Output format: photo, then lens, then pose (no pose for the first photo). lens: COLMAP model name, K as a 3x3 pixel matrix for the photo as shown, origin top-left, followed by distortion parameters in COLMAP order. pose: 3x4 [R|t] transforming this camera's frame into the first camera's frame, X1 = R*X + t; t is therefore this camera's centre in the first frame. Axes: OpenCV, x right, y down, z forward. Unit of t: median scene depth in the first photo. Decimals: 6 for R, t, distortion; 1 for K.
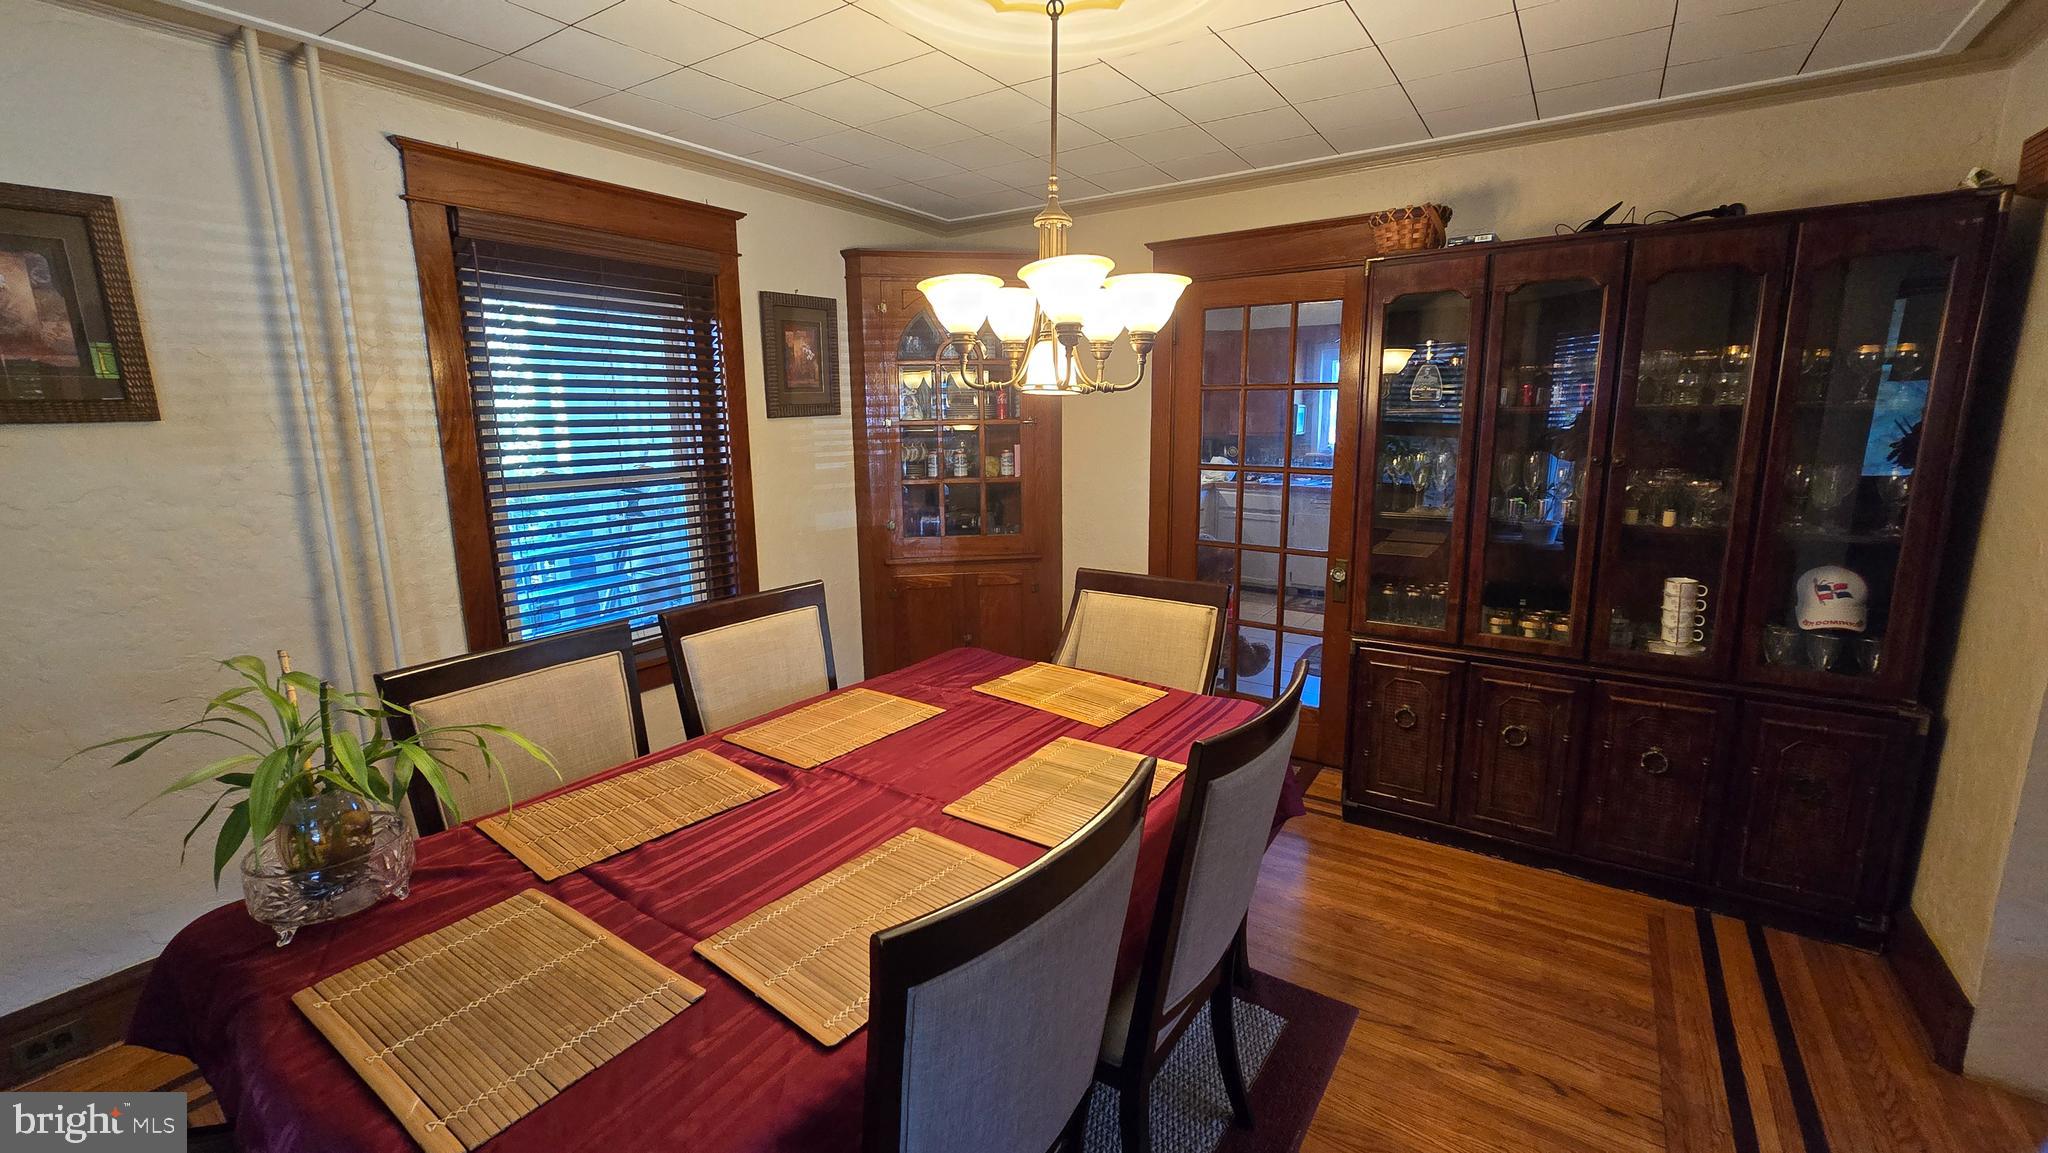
lens RADIAL K [[828.4, 0, 1026.3], [0, 828.4, 568.2], [0, 0, 1]] dist [-0.000539, -0.000174]
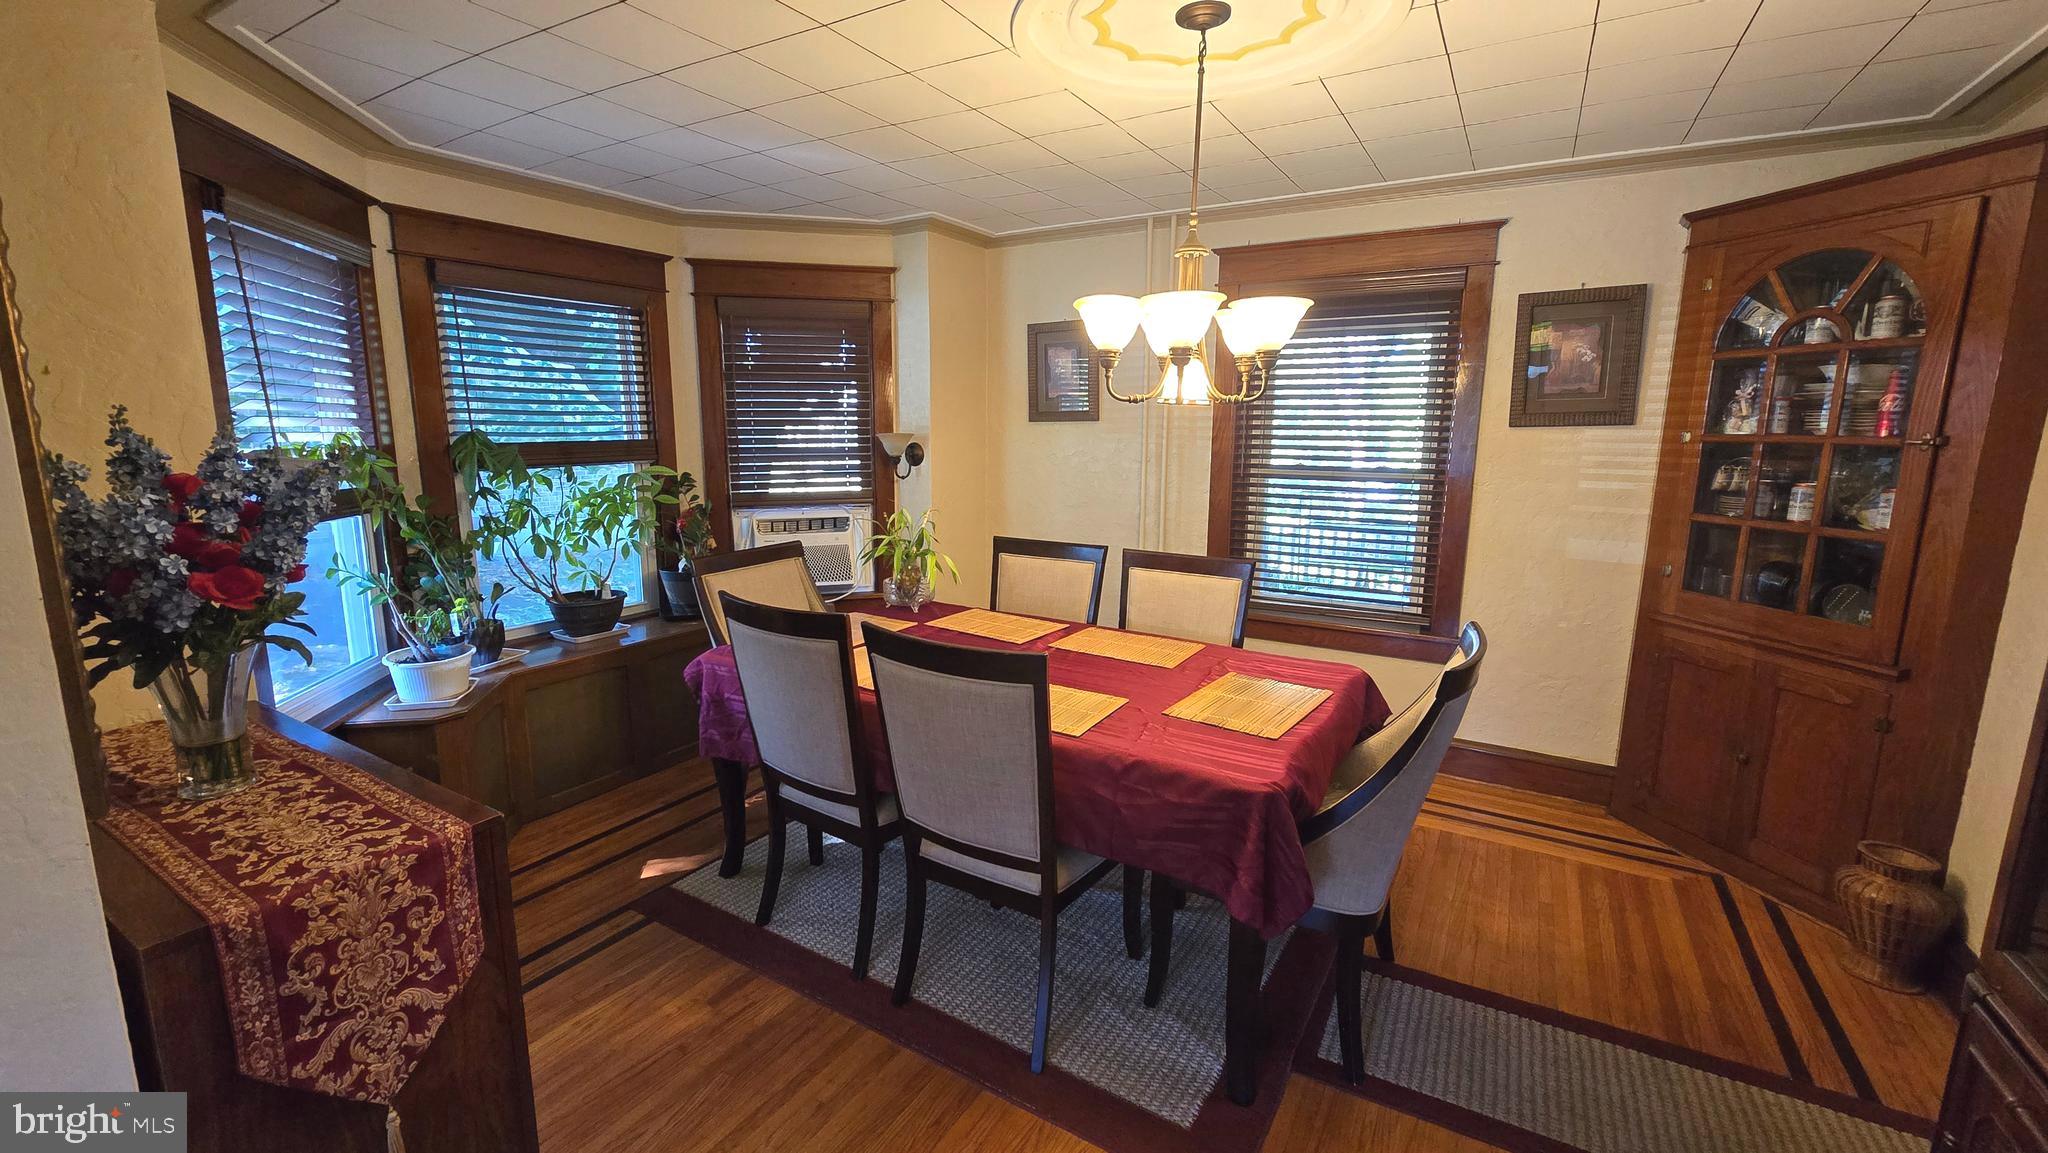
lens RADIAL K [[828.4, 0, 1026.3], [0, 828.4, 568.2], [0, 0, 1]] dist [-0.000539, -0.000174]
pose [[0.058841, 0.184474, -0.981075, 0.904722], [-0.186178, 0.967562, 0.170767, -0.117353], [0.980753, 0.172606, 0.091277, 0.559053]]
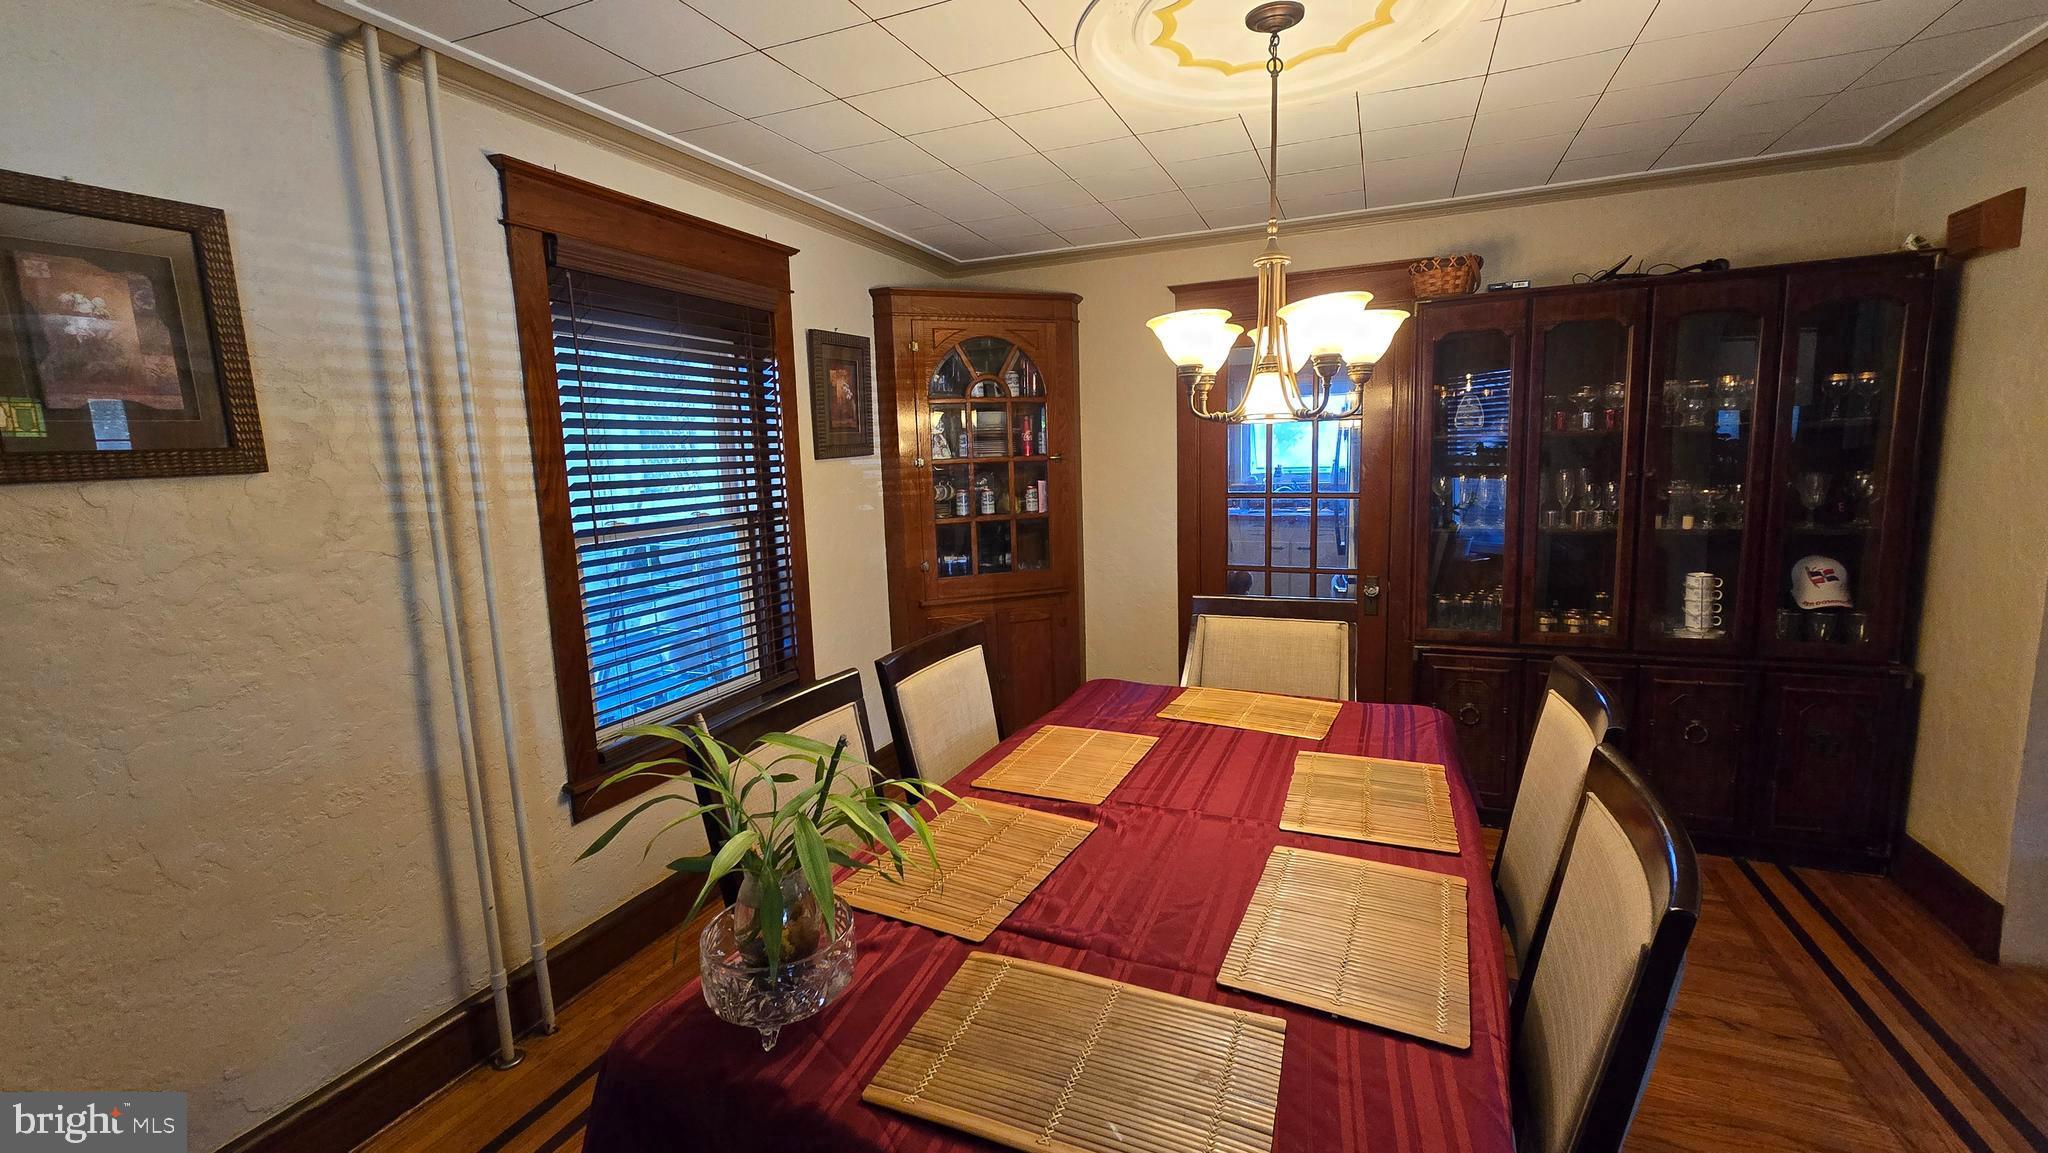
lens RADIAL K [[828.4, 0, 1026.3], [0, 828.4, 568.2], [0, 0, 1]] dist [-0.000539, -0.000174]
pose [[0.981057, -0.049551, 0.187272, -0.371421], [0.058811, 0.997290, -0.044214, 0.001449], [-0.184574, 0.054390, 0.981313, 0.029717]]
